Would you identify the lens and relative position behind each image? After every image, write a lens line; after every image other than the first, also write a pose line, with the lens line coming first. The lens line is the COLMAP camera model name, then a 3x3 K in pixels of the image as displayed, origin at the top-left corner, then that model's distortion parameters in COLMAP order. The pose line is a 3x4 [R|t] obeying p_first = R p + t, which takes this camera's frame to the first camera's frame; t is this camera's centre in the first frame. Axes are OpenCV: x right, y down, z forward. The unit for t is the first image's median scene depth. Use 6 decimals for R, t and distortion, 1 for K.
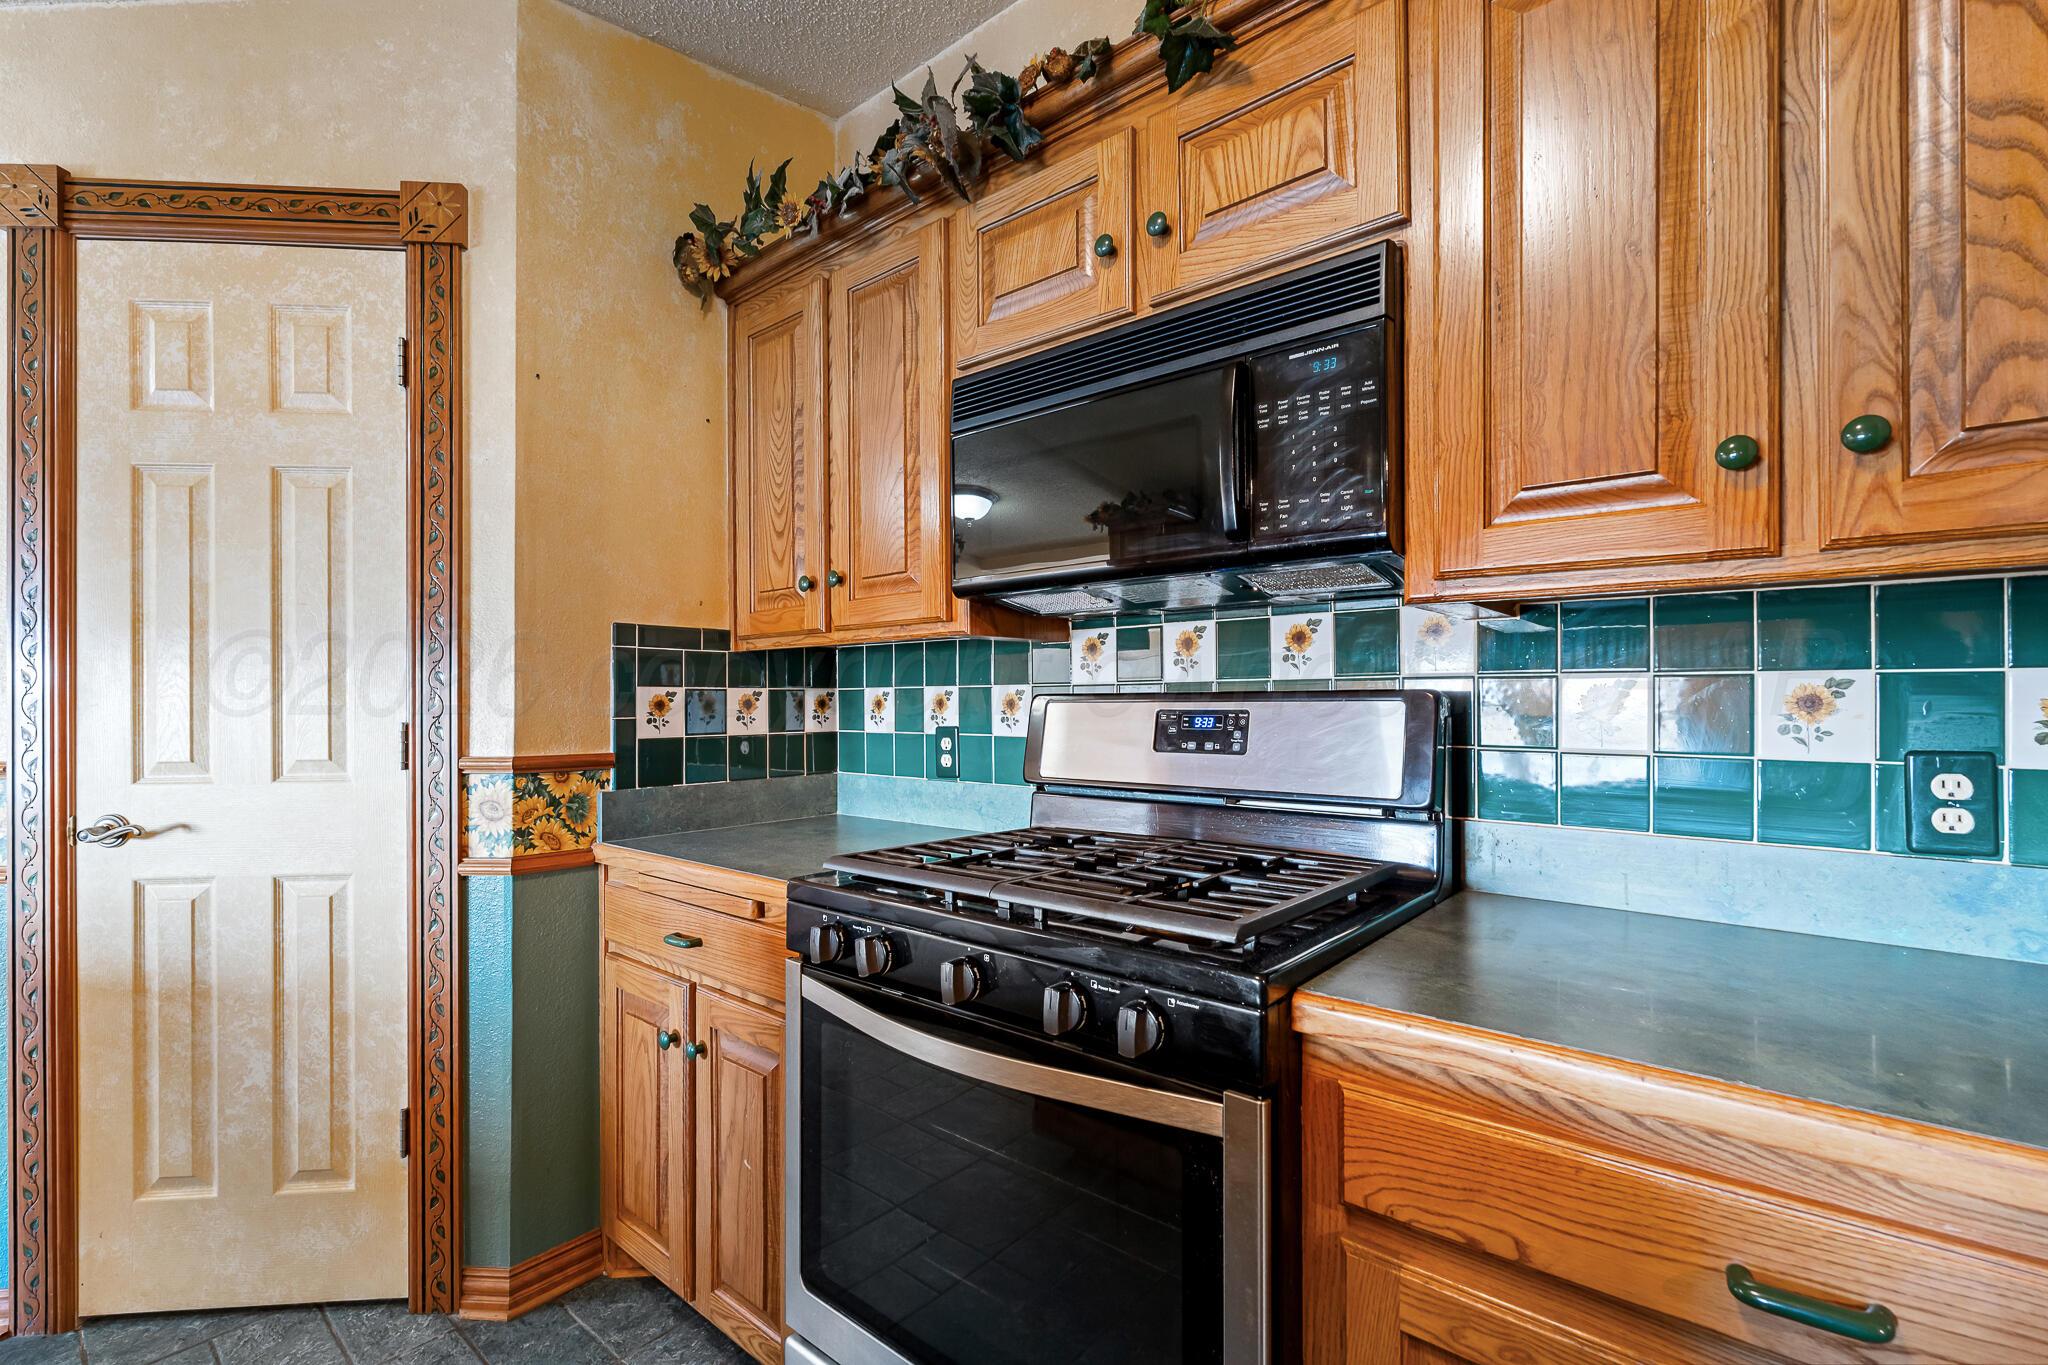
lens RADIAL K [[888.7, 0, 1029.8], [0, 888.7, 695.4], [0, 0, 1]] dist [-0.000506, -0.000039]
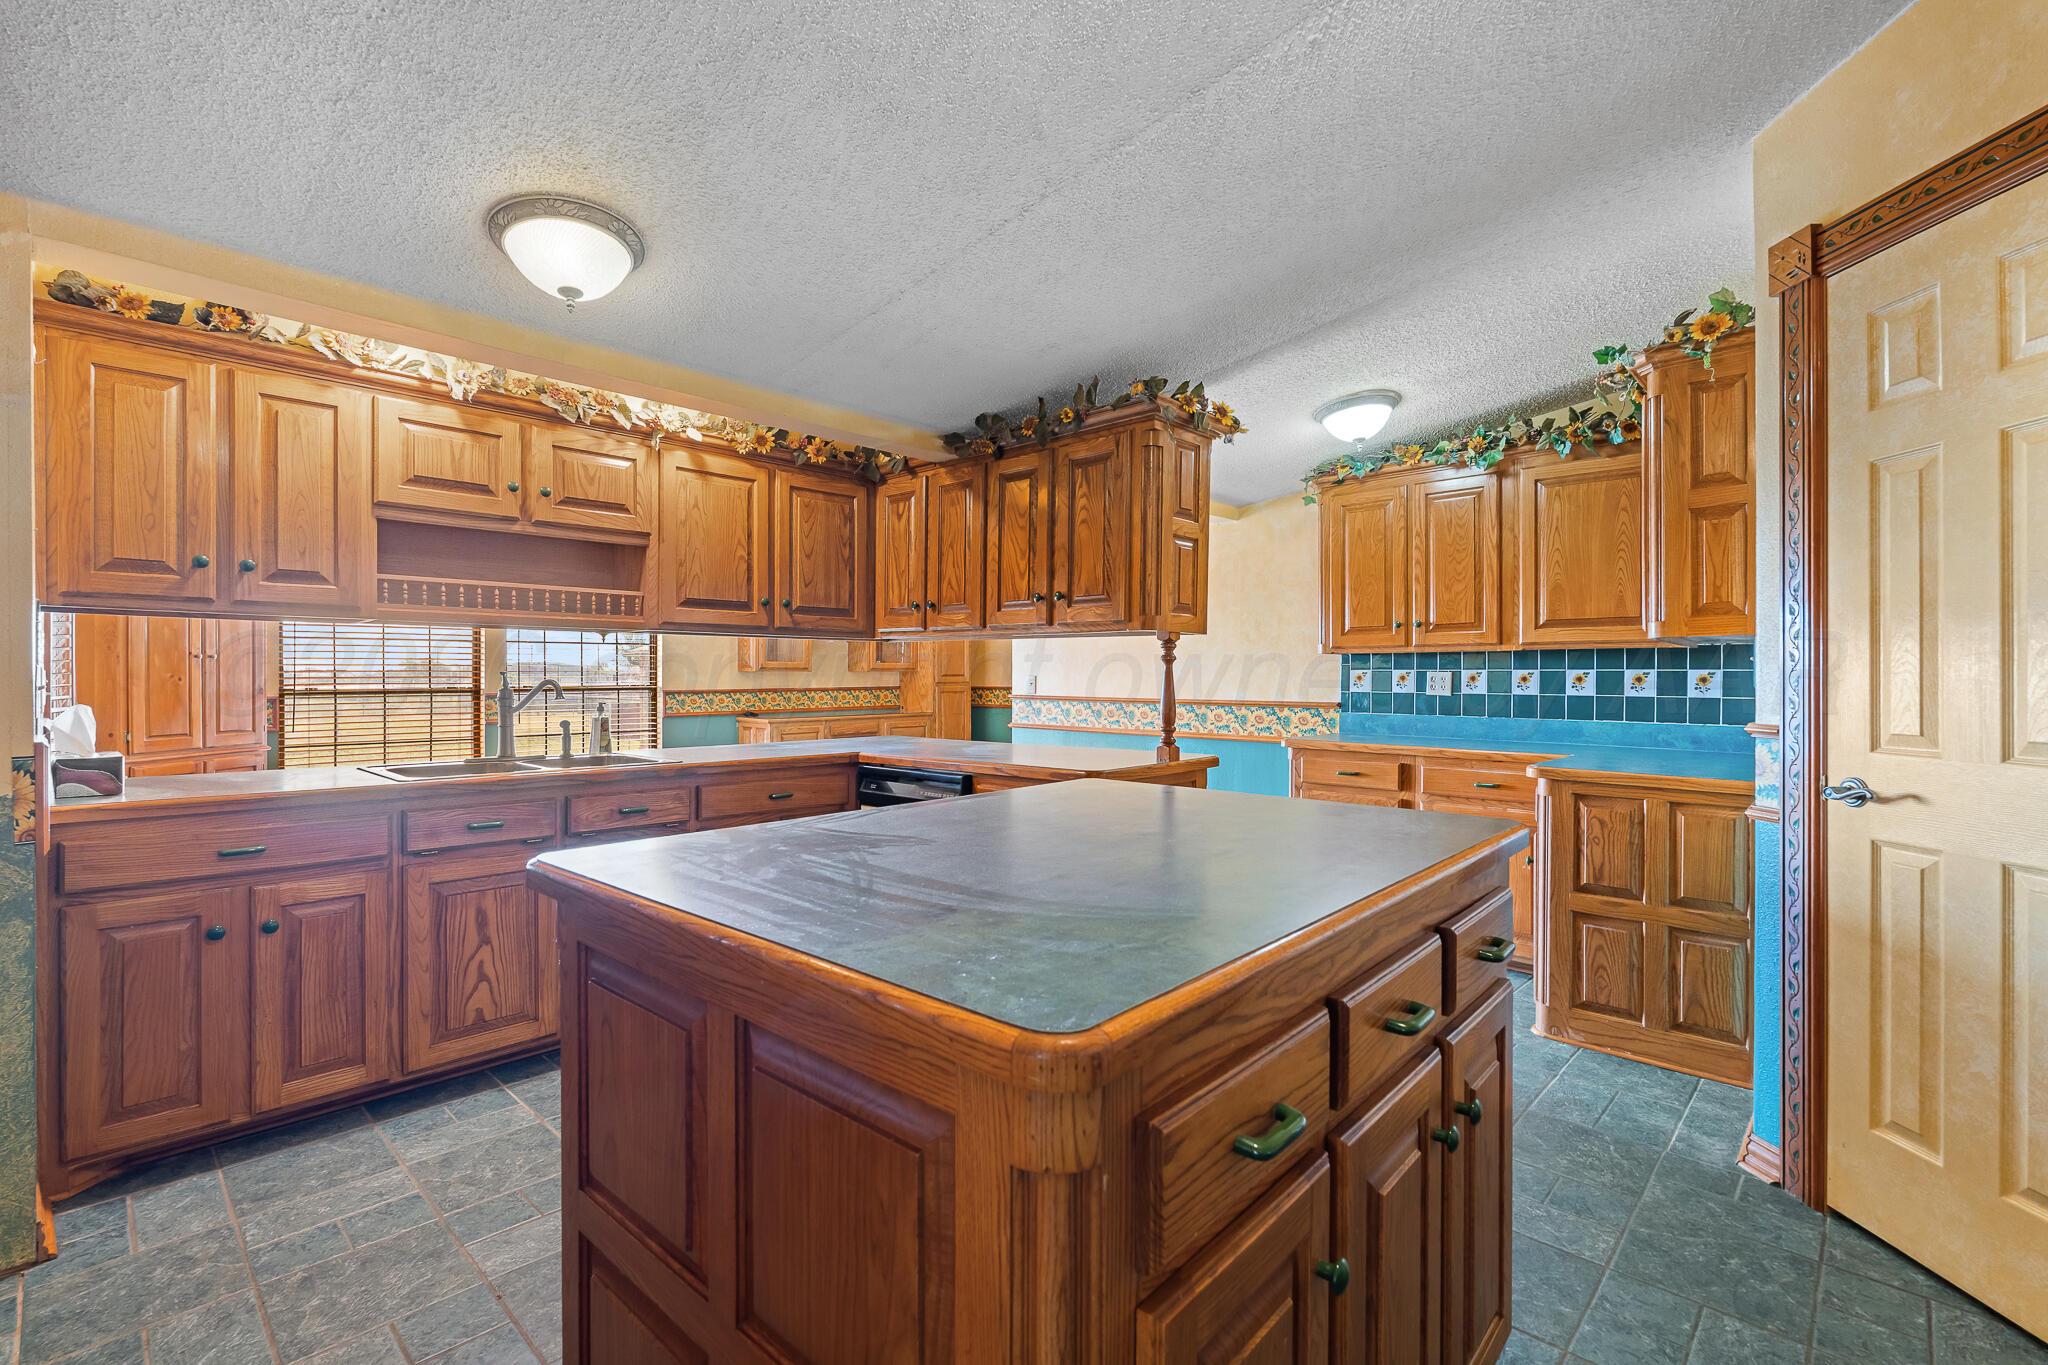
lens RADIAL K [[888.7, 0, 1029.8], [0, 888.7, 695.4], [0, 0, 1]] dist [-0.000506, -0.000039]
pose [[-0.048339, 0.023402, -0.998557, 0.136426], [0.004058, 0.999722, 0.023233, -0.000375], [0.998823, -0.002929, -0.048420, 0.012684]]
